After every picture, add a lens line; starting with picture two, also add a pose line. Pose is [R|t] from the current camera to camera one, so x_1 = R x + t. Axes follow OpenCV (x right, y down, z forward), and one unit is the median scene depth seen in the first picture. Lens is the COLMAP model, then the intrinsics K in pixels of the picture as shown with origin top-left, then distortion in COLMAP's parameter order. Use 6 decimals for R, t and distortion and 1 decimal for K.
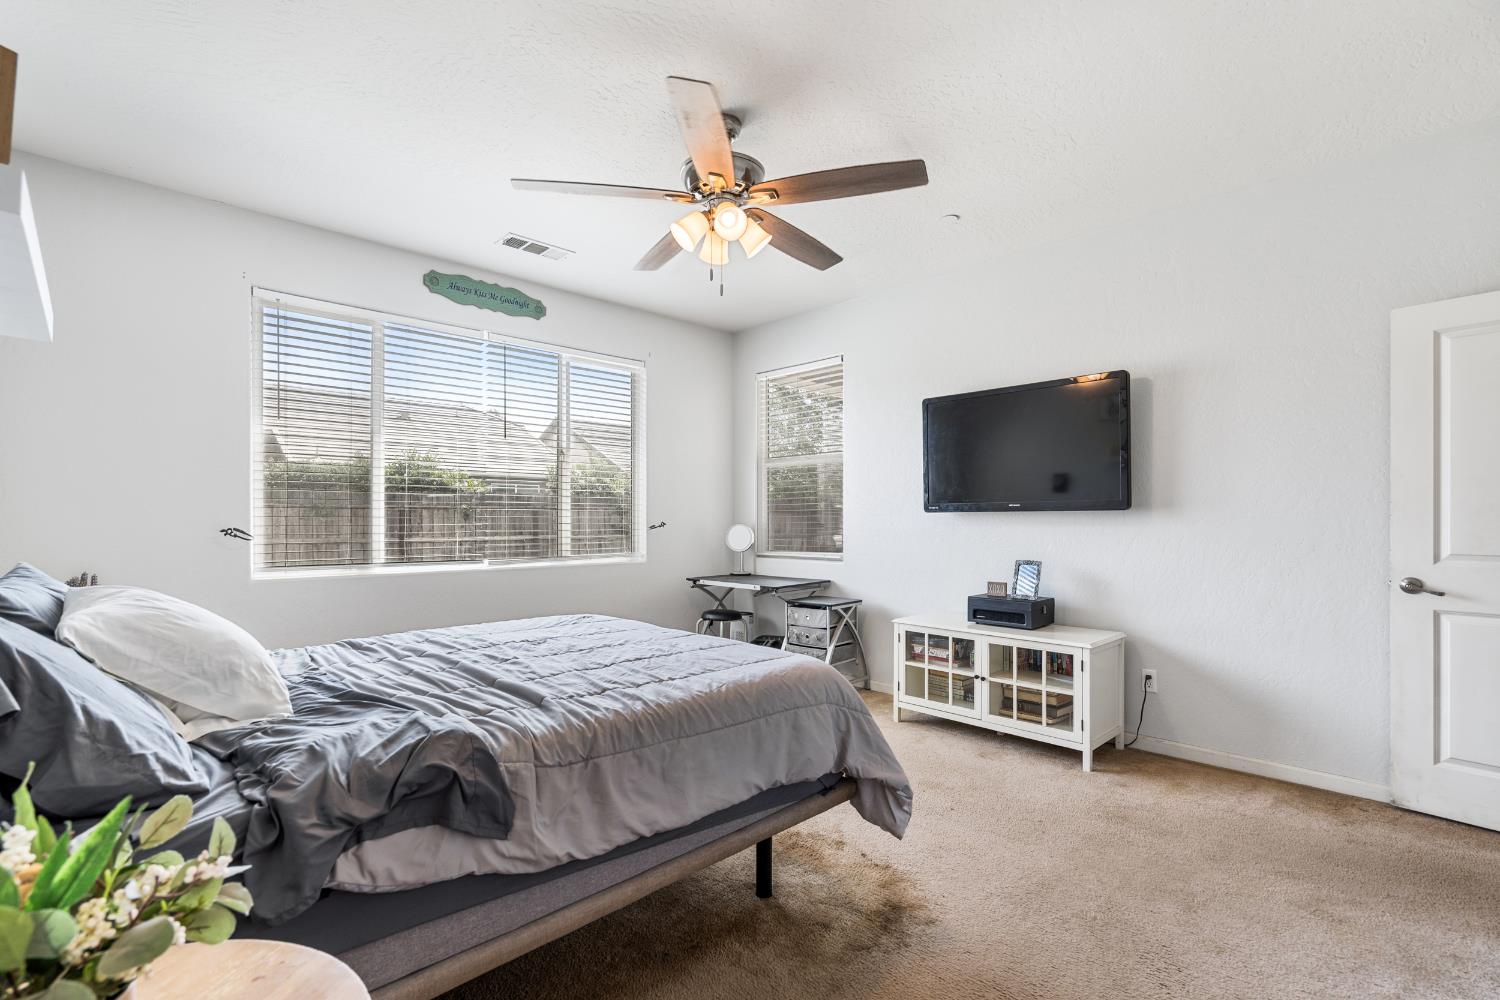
lens RADIAL K [[681.9, 0, 745.5], [0, 681.9, 511.0], [0, 0, 1]] dist [-0.003098, -0.000105]
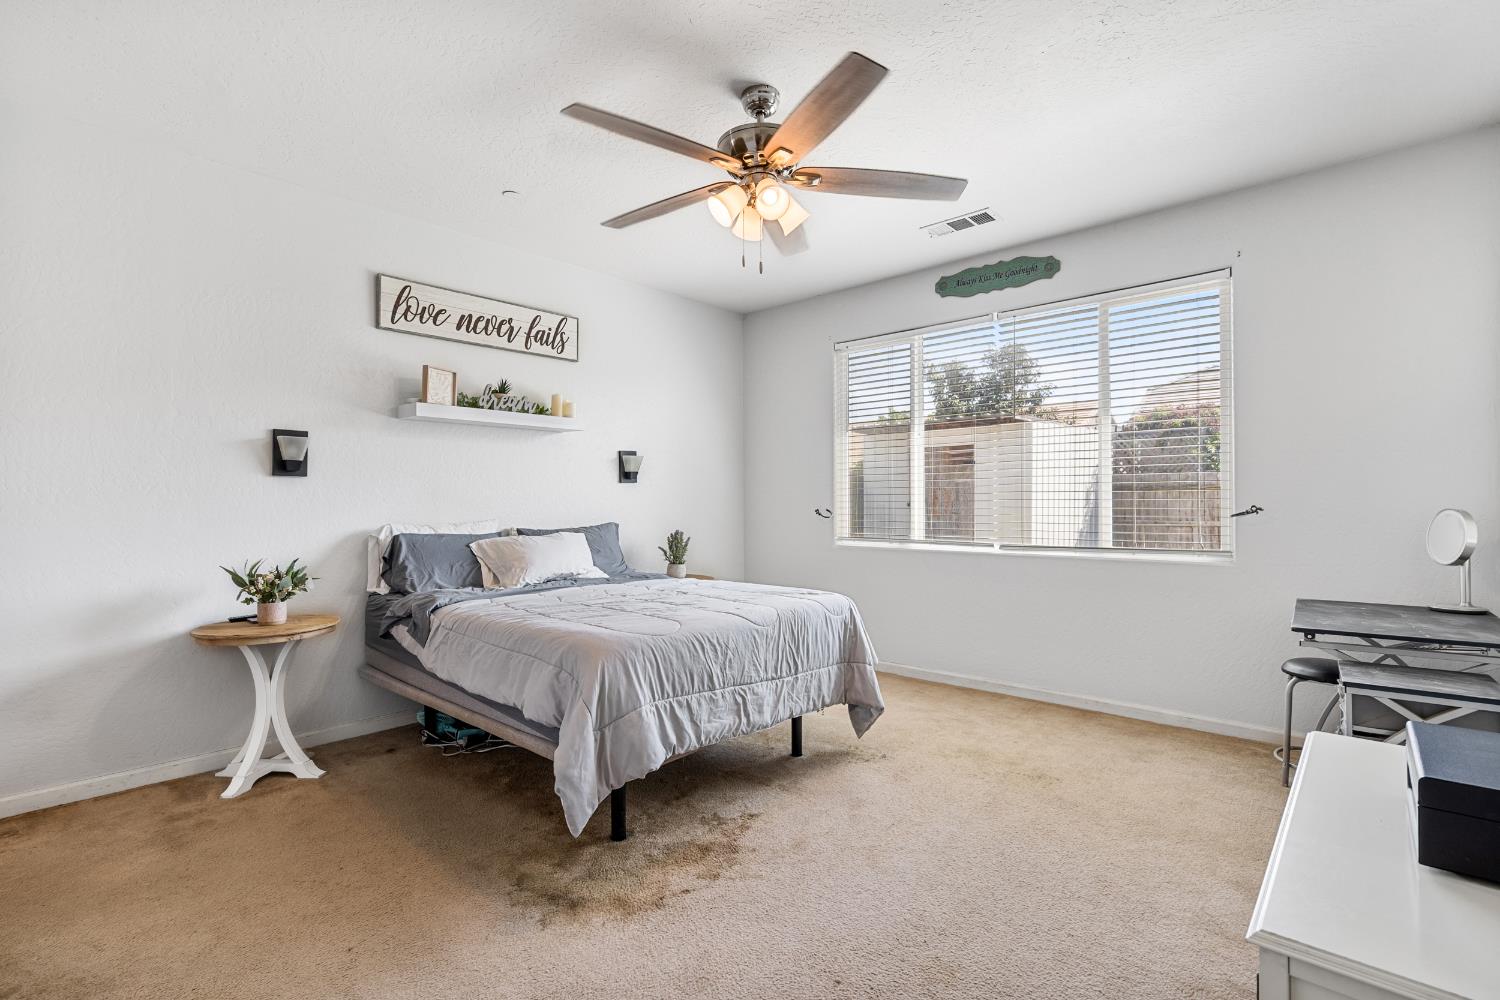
lens RADIAL K [[685.7, 0, 750.0], [0, 685.7, 500.0], [0, 0, 1]] dist [0.000065, -0.000002]
pose [[0.067457, -0.006993, -0.997698, 0.641281], [0.016066, 0.999853, -0.005922, 0.008403], [0.997593, -0.015629, 0.067560, 0.627373]]
